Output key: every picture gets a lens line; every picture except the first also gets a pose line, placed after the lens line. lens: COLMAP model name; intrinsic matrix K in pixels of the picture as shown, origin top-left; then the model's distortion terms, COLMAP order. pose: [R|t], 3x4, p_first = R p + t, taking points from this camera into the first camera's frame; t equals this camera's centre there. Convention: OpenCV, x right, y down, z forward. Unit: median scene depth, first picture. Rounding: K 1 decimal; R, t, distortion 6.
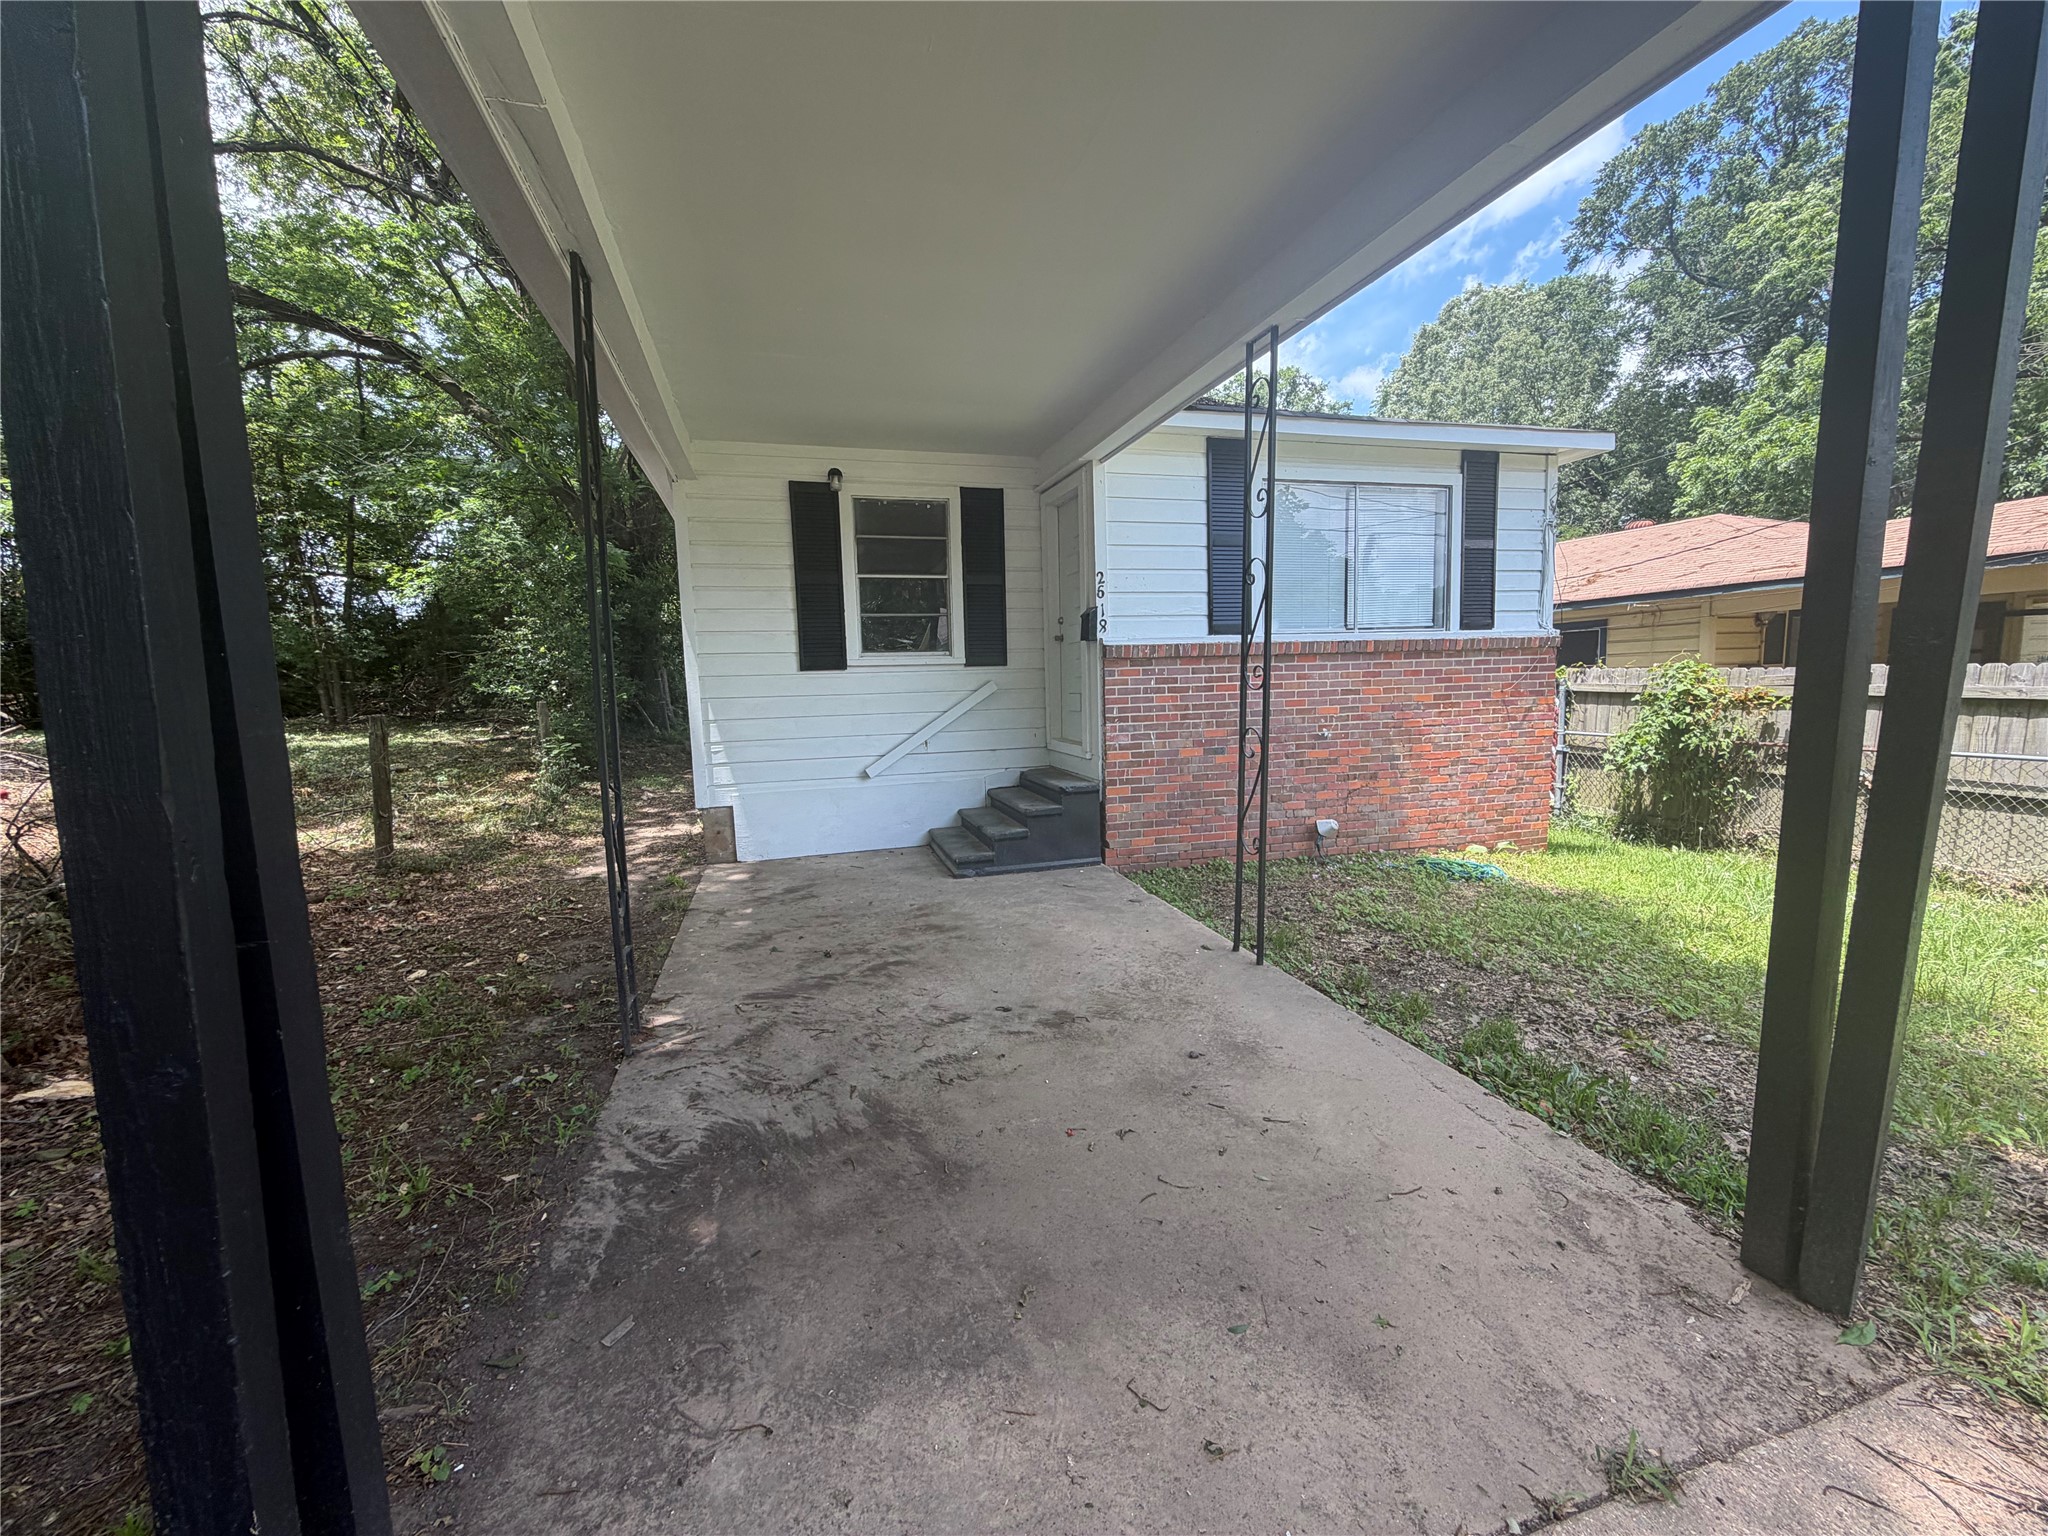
lens RADIAL K [[822.0, 0, 1028.4], [0, 822.0, 765.6], [0, 0, 1]] dist [-0.000757, 0.000520]
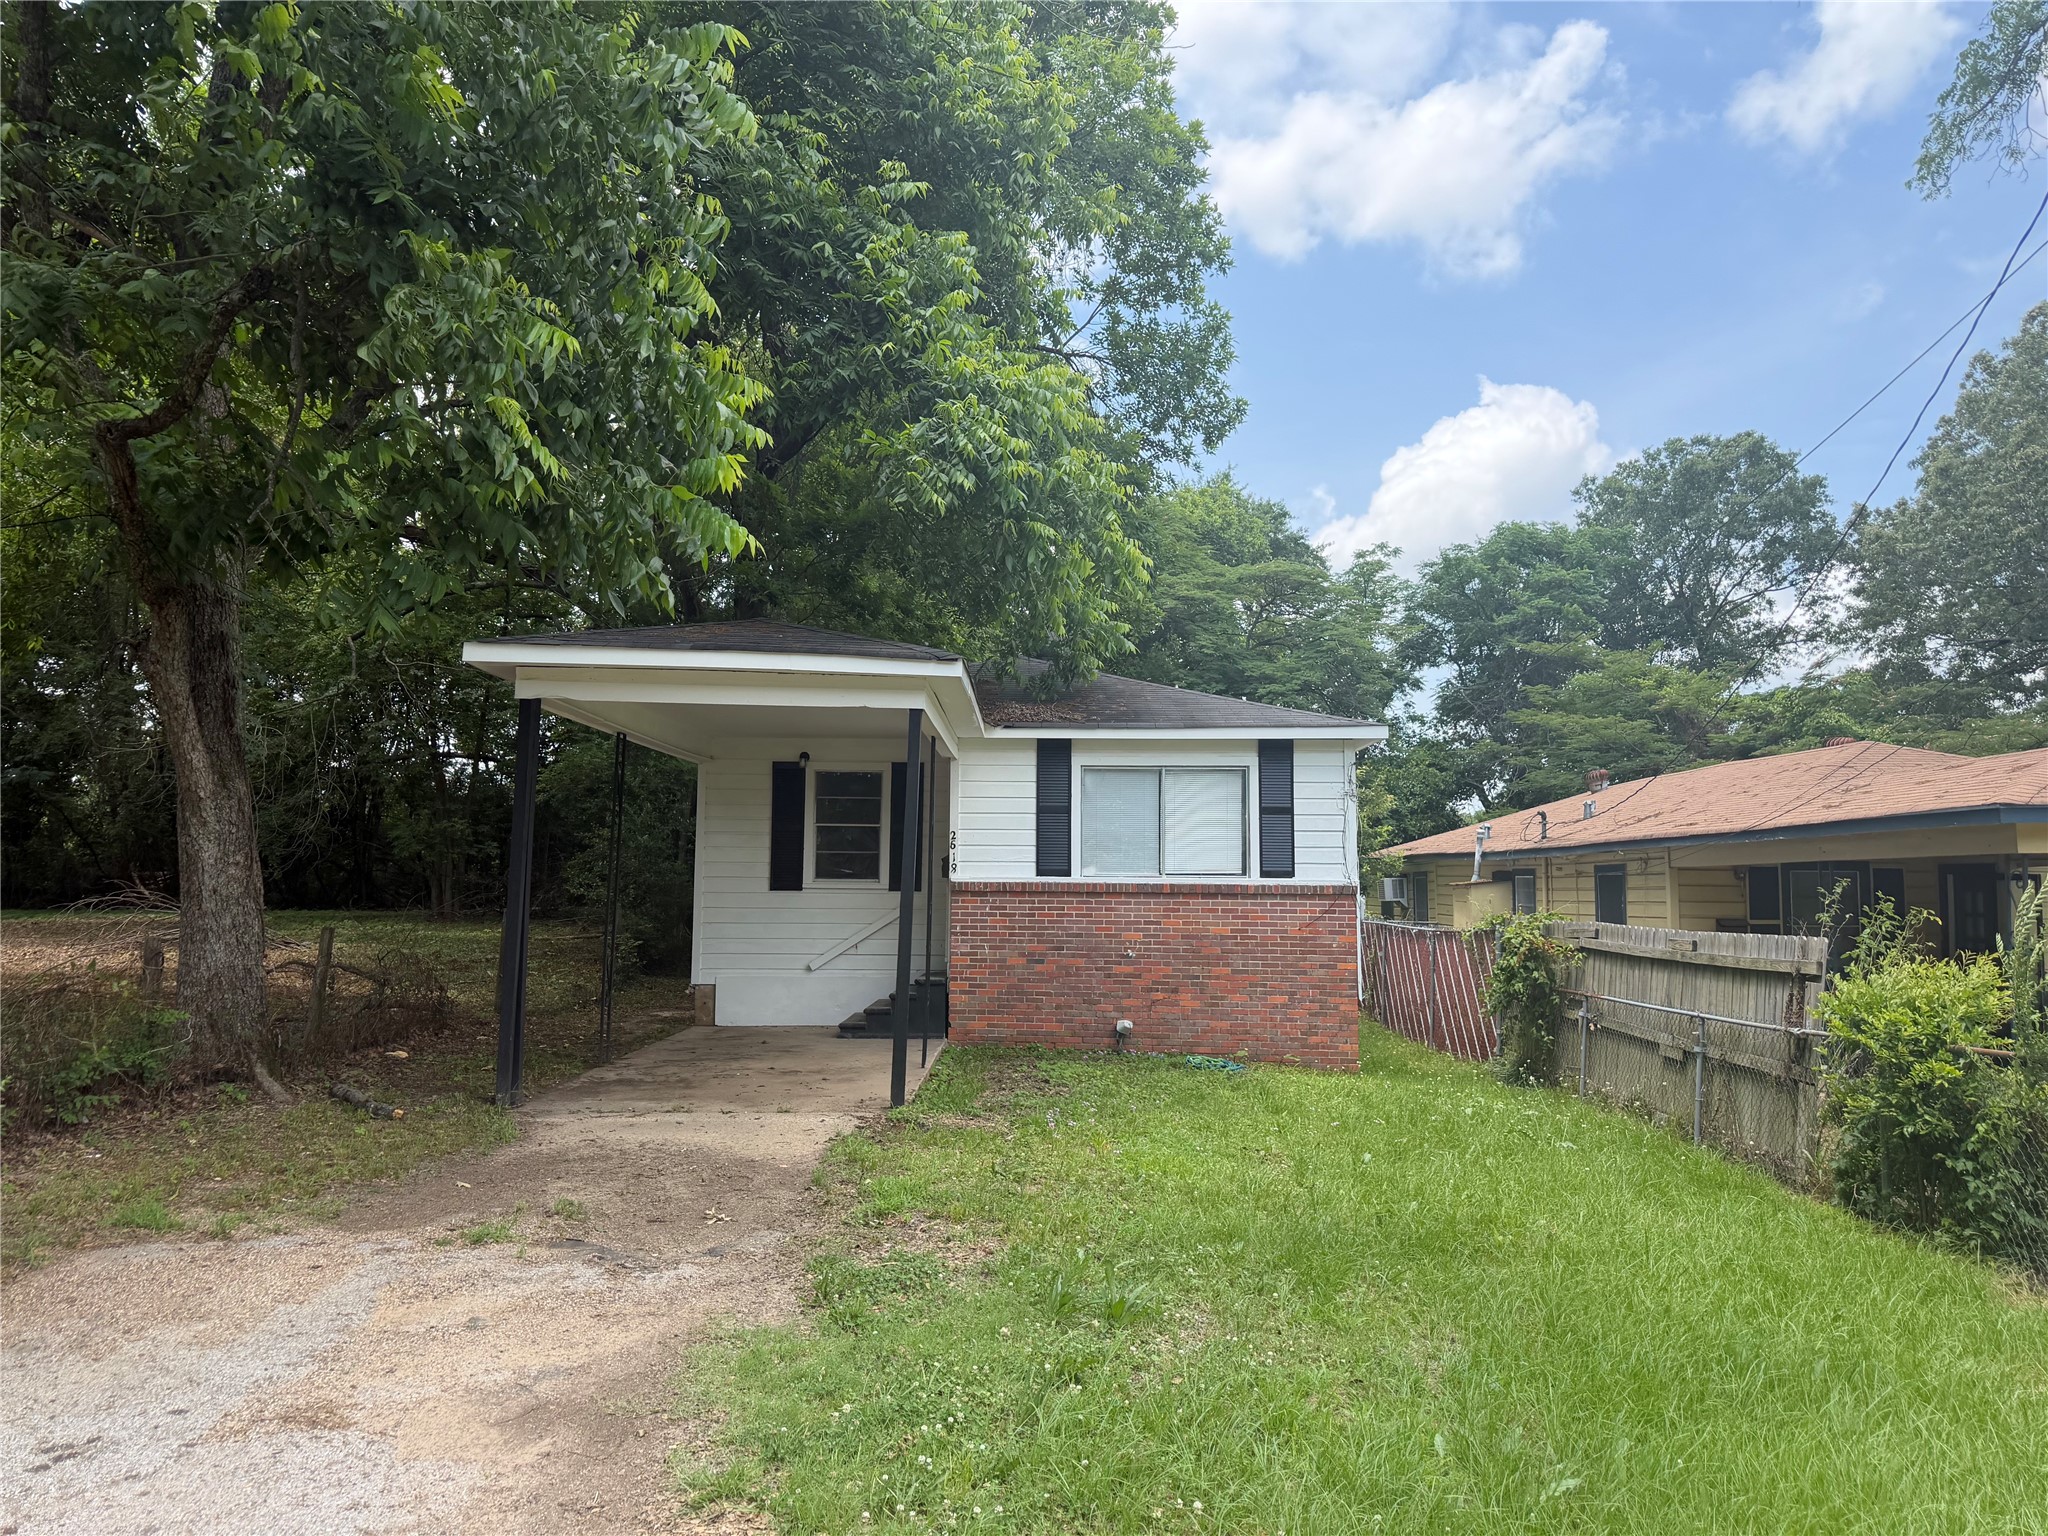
lens RADIAL K [[1442.9, 0, 1016.7], [0, 1442.9, 751.9], [0, 0, 1]] dist [0.084372, 0.000008]
pose [[0.955733, 0.010449, -0.294051, 0.876126], [-0.067438, 0.980545, -0.184345, 0.083479], [0.286404, 0.196015, 0.937844, -1.292126]]
